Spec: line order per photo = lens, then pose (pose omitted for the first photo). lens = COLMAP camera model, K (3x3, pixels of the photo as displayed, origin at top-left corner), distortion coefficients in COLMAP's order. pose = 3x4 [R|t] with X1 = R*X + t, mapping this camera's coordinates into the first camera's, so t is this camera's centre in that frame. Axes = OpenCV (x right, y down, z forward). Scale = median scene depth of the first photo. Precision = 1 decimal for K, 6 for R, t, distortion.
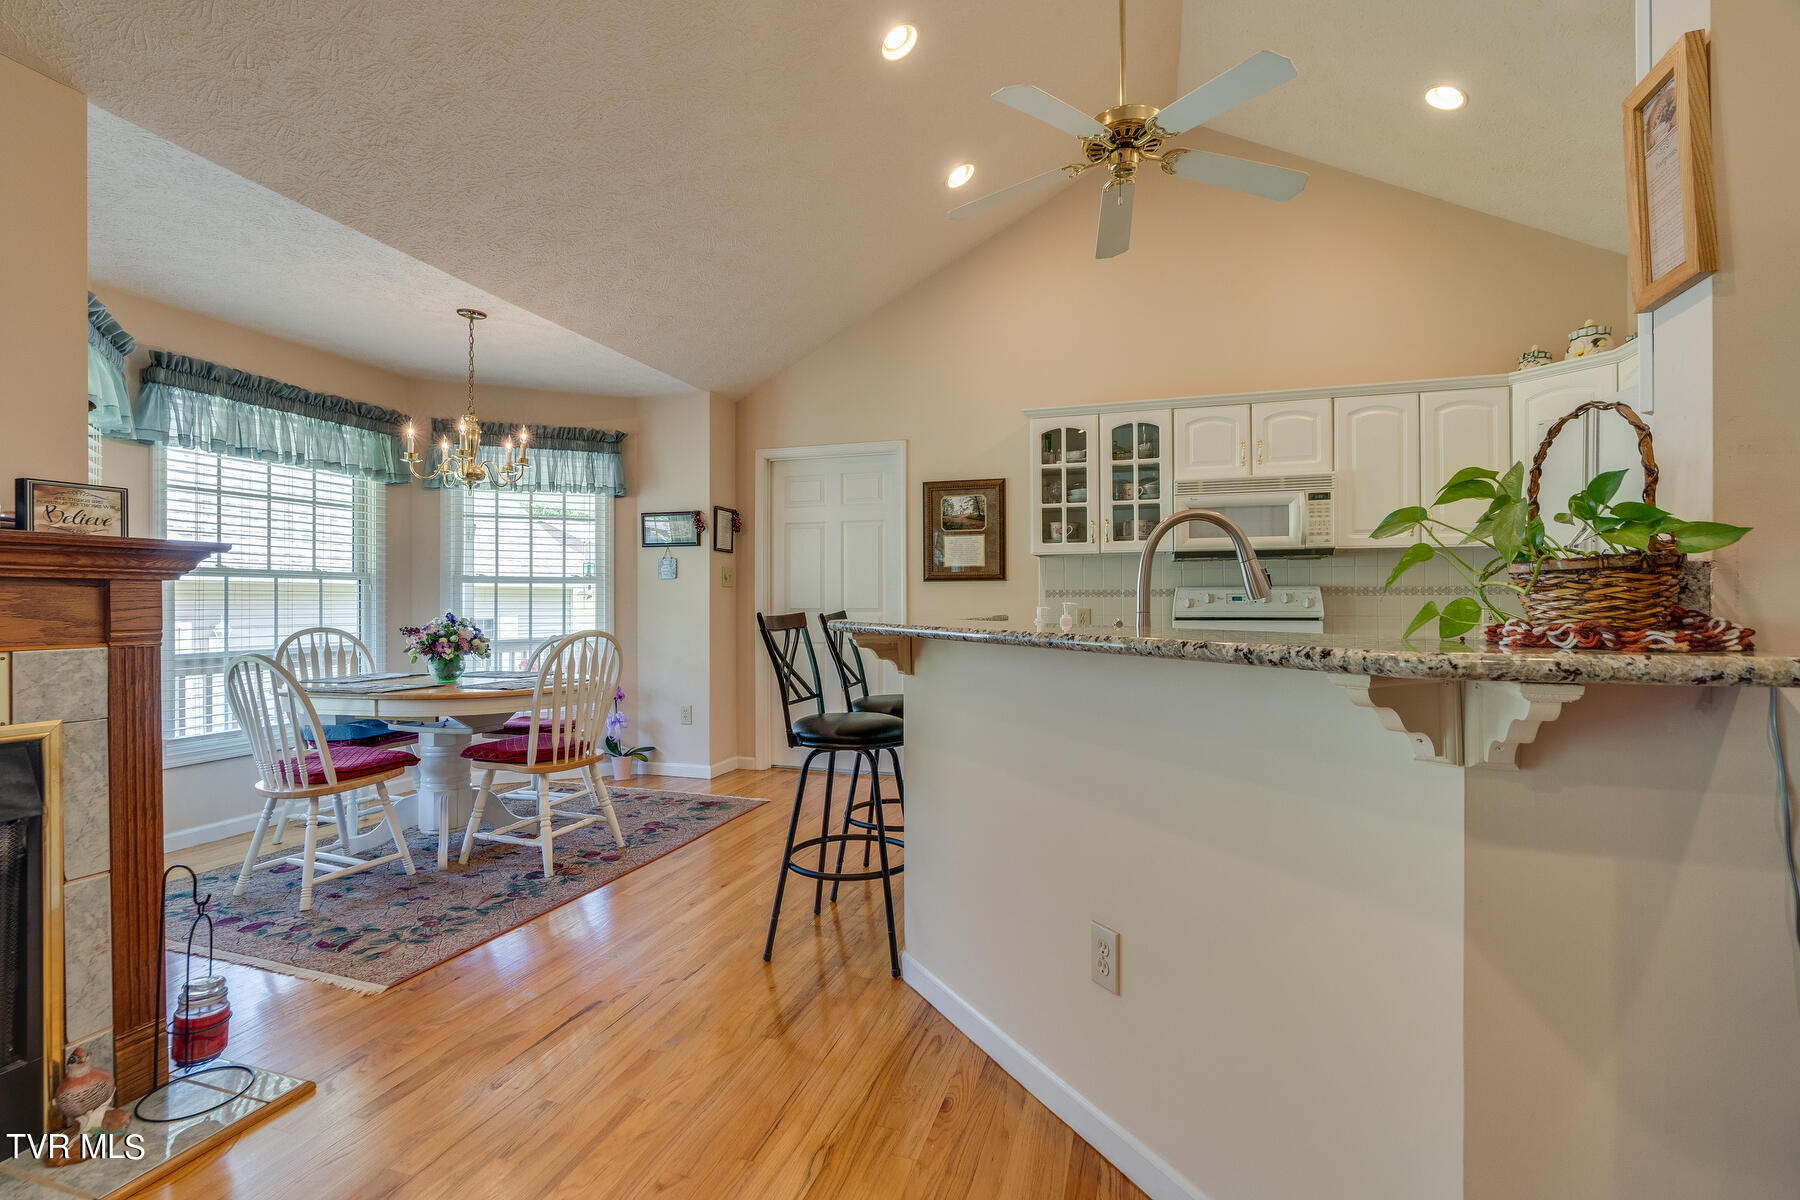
lens RADIAL K [[821.5, 0, 894.8], [0, 821.5, 599.7], [0, 0, 1]] dist [-0.004054, -0.000141]
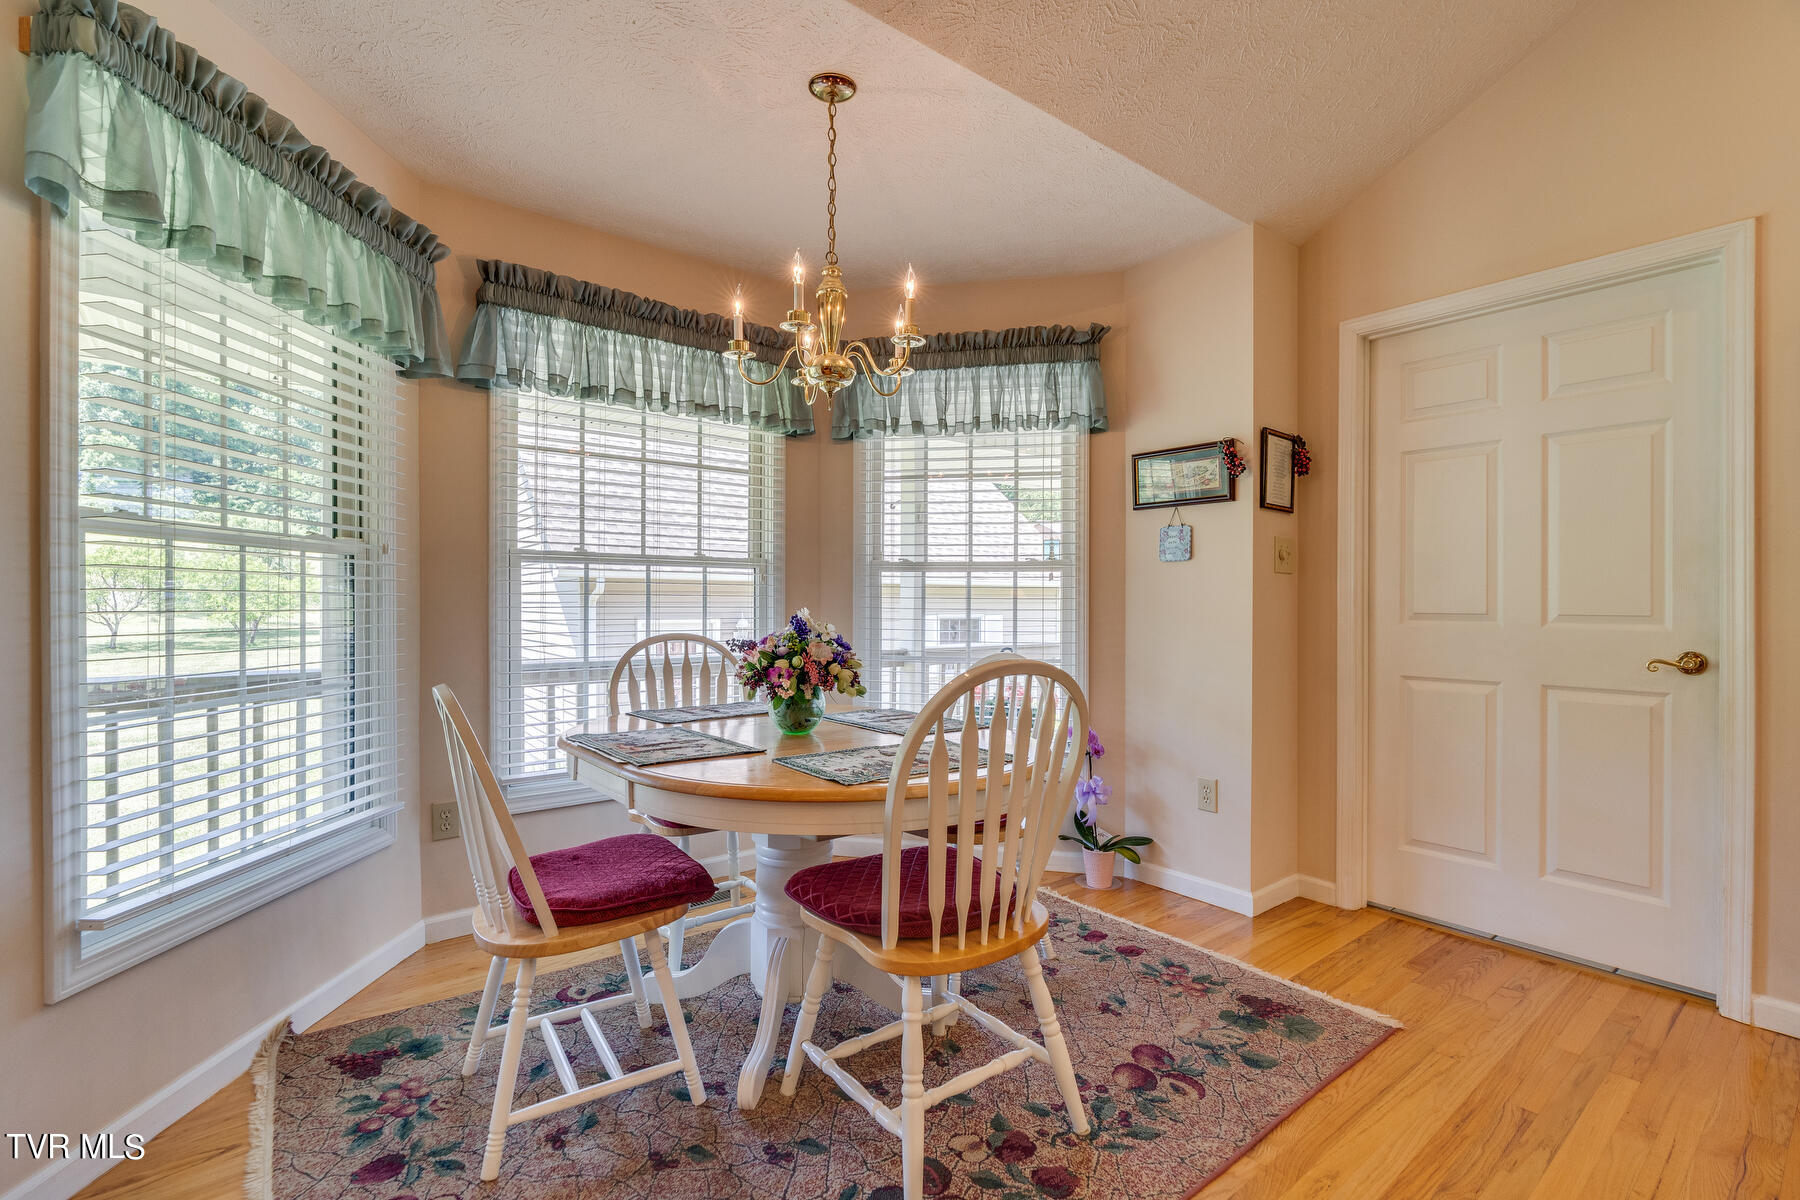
lens RADIAL K [[821.5, 0, 894.8], [0, 821.5, 599.7], [0, 0, 1]] dist [-0.004054, -0.000141]
pose [[0.833449, 0.003966, -0.552583, -0.126471], [-0.003192, 0.999992, 0.002363, 0.002301], [0.552588, -0.000206, 0.833455, 0.422760]]
